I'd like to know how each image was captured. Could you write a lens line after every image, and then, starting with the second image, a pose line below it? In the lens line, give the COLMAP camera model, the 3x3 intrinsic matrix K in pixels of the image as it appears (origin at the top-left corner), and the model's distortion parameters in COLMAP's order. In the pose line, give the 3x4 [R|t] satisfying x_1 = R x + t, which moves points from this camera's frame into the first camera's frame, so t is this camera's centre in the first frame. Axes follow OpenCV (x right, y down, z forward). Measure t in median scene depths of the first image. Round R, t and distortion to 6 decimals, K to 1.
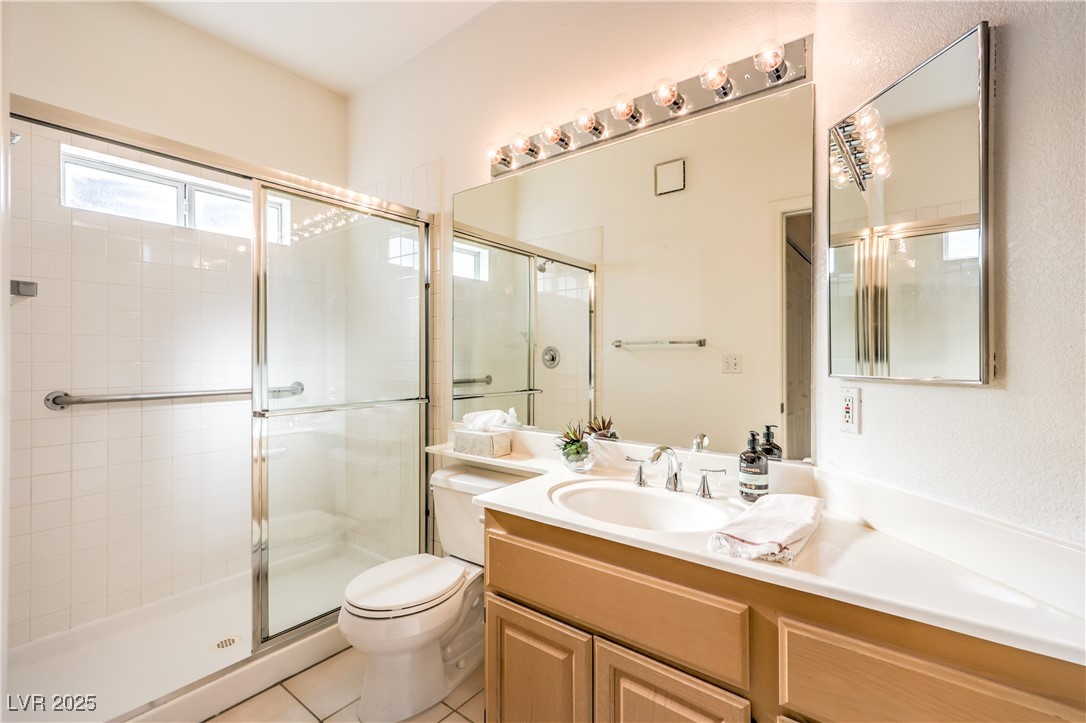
lens RADIAL K [[504.1, 0, 544.4], [0, 504.1, 358.0], [0, 0, 1]] dist [-0.003510, 0.000719]
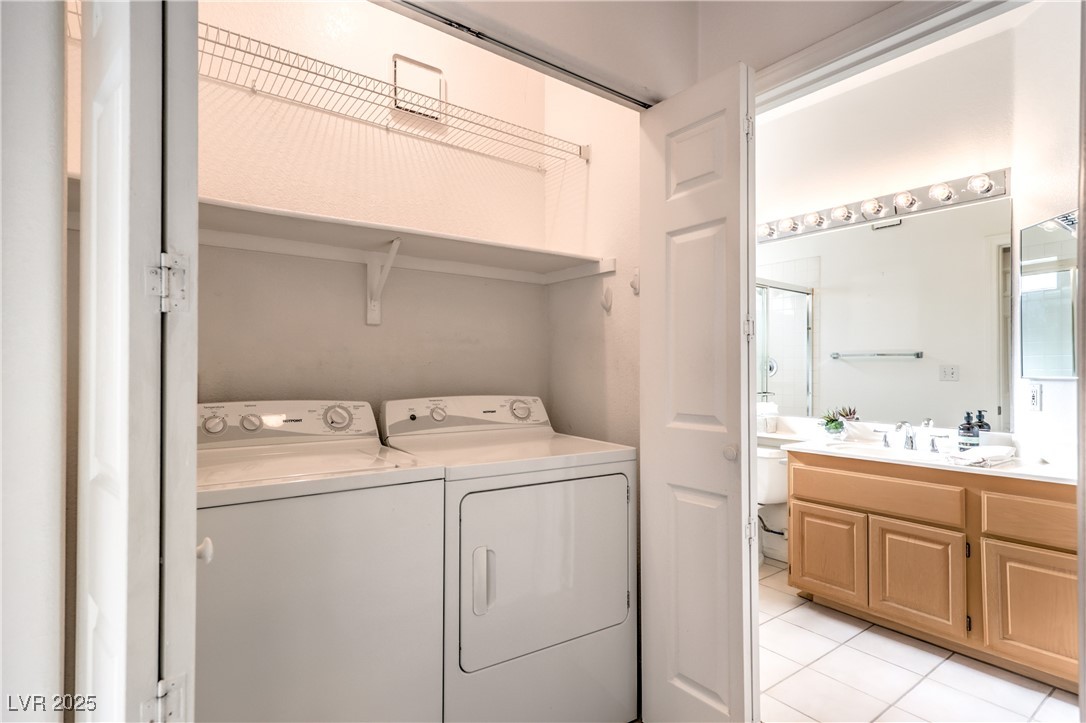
lens RADIAL K [[541.9, 0, 539.0], [0, 541.9, 364.3], [0, 0, 1]] dist [-0.005731, -0.001253]
pose [[0.959298, 0.002406, -0.282384, -0.402197], [-0.004910, 0.999955, -0.008161, 0.012873], [0.282351, 0.009216, 0.959267, -1.009829]]
